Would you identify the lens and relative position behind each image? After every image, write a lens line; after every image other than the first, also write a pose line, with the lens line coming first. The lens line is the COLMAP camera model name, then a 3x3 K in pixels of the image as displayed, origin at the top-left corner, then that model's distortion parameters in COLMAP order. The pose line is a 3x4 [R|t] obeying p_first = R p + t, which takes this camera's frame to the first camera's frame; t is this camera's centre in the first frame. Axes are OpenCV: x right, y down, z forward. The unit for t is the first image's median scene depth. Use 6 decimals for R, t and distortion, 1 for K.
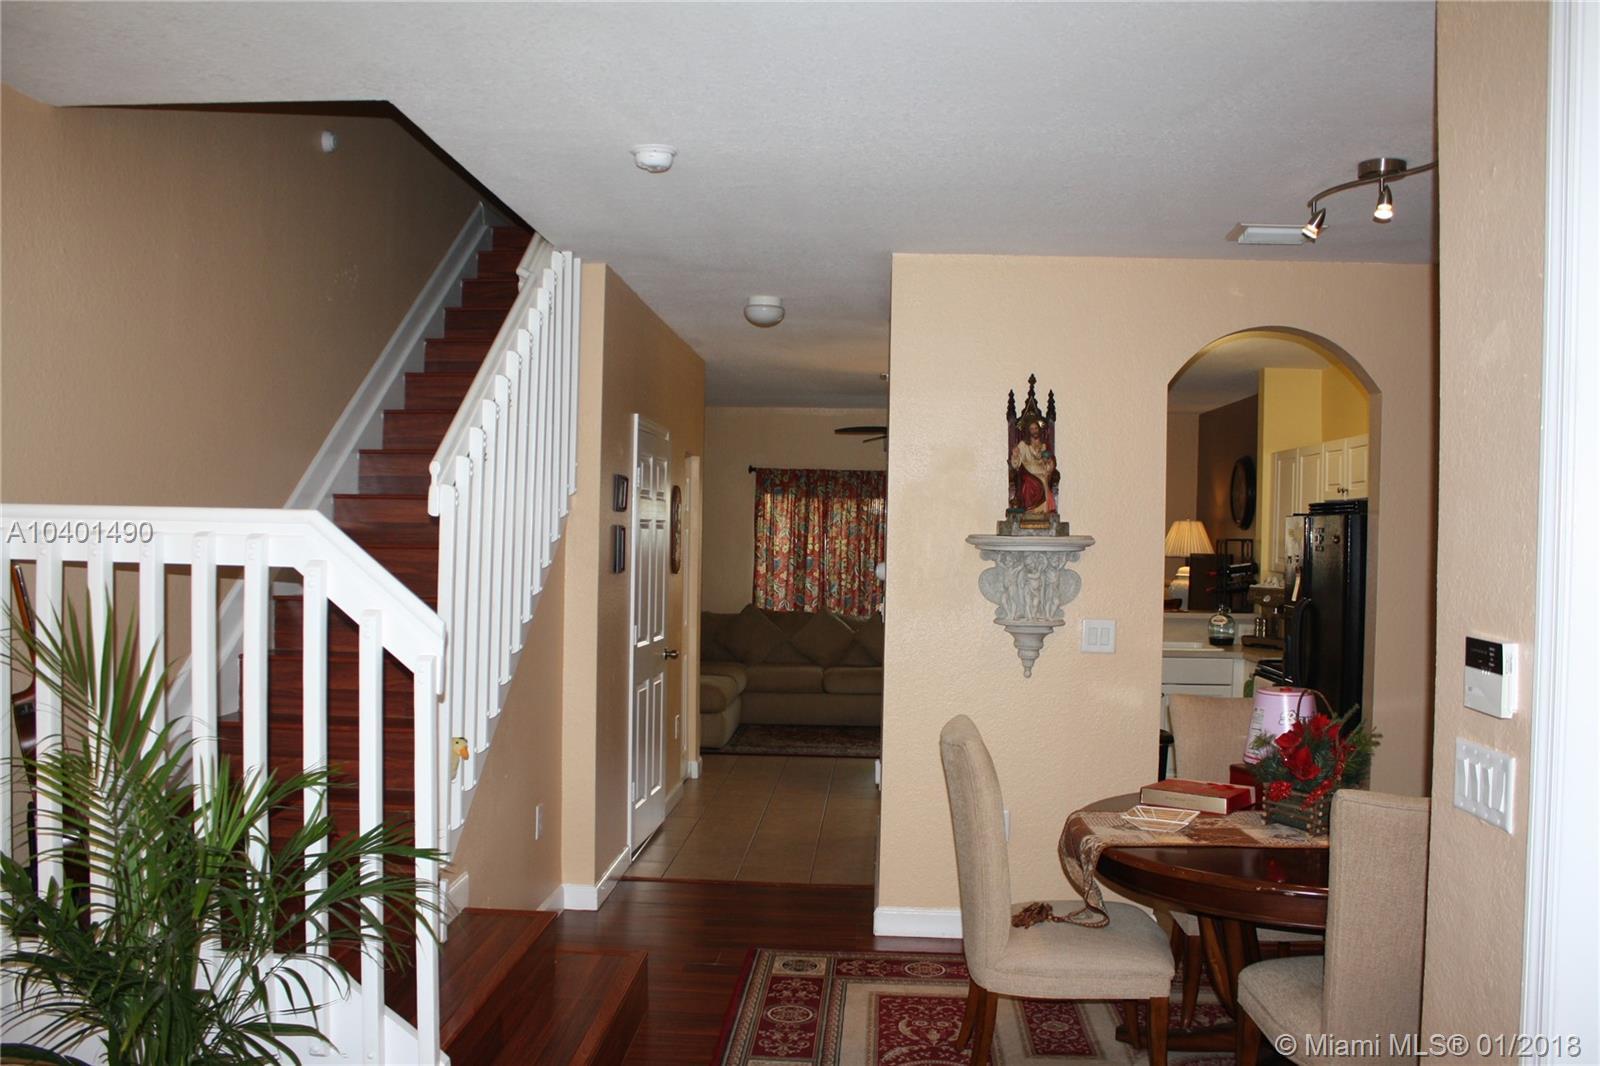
lens RADIAL K [[1334.2, 0, 785.9], [0, 1334.2, 529.2], [0, 0, 1]] dist [-0.138954, 0.102764]
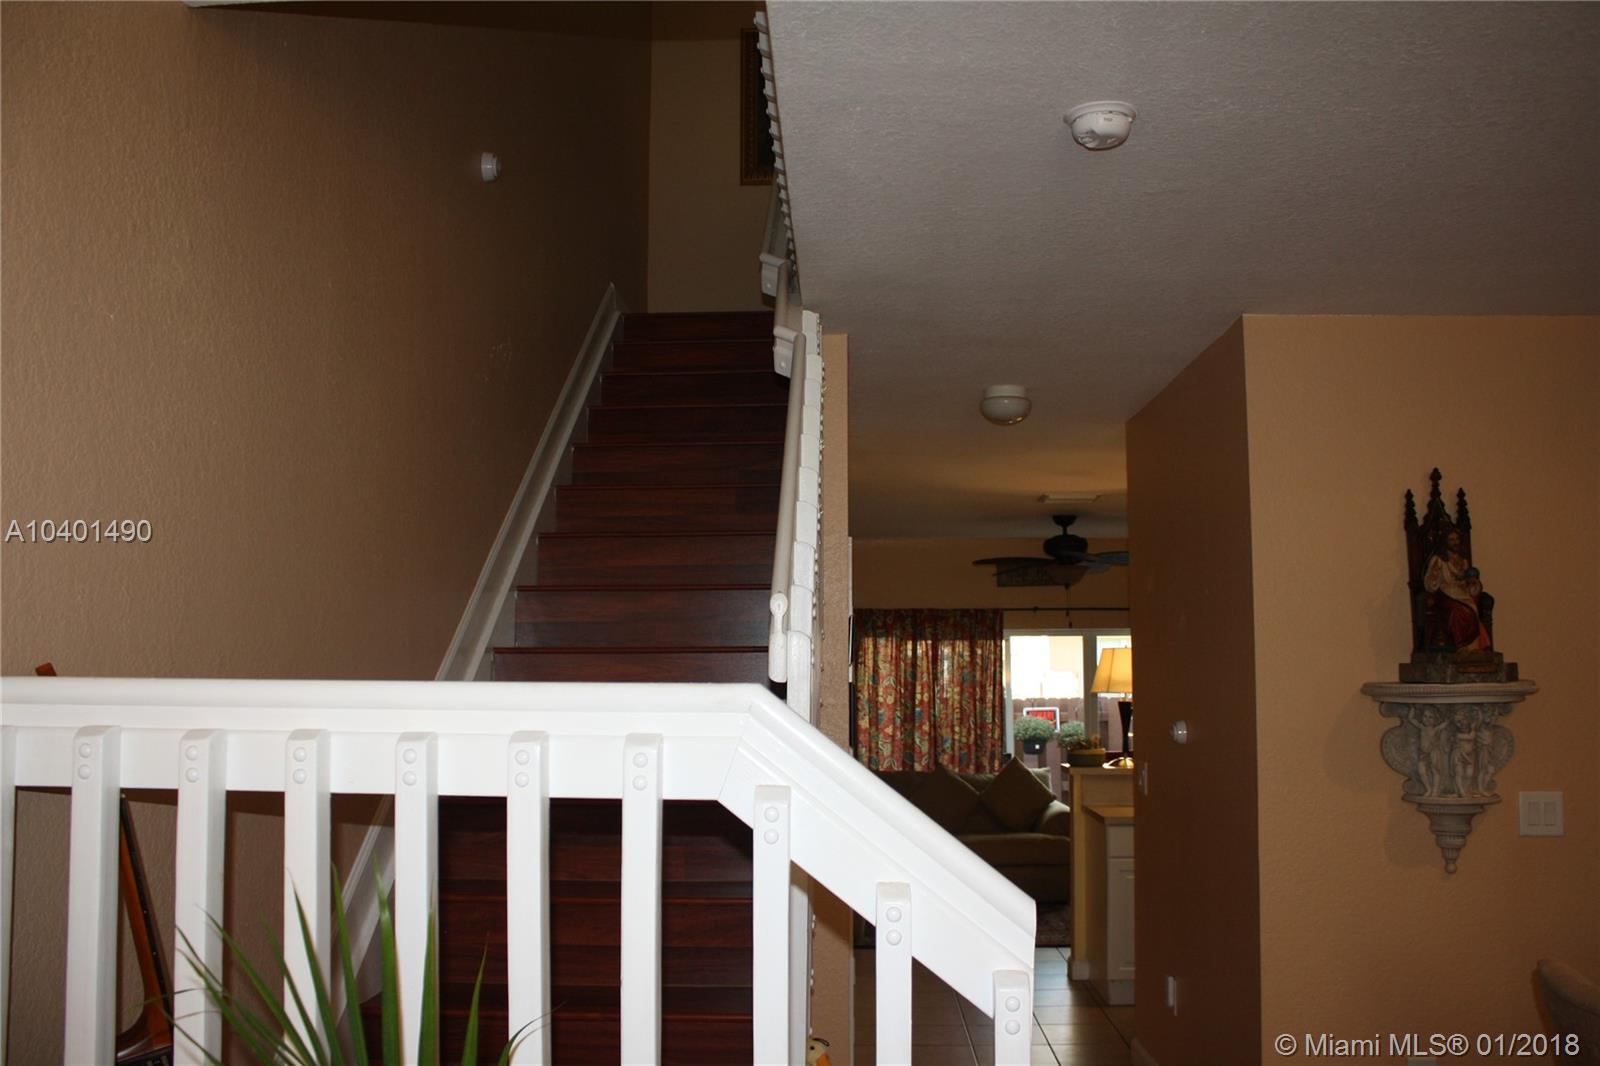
lens RADIAL K [[1334.2, 0, 799.1], [0, 1334.2, 540.6], [0, 0, 1]] dist [-0.138954, 0.102764]
pose [[0.999392, -0.018276, 0.029694, -0.164503], [0.021122, 0.994908, -0.098550, -0.008320], [-0.027741, 0.099118, 0.994689, 0.225911]]
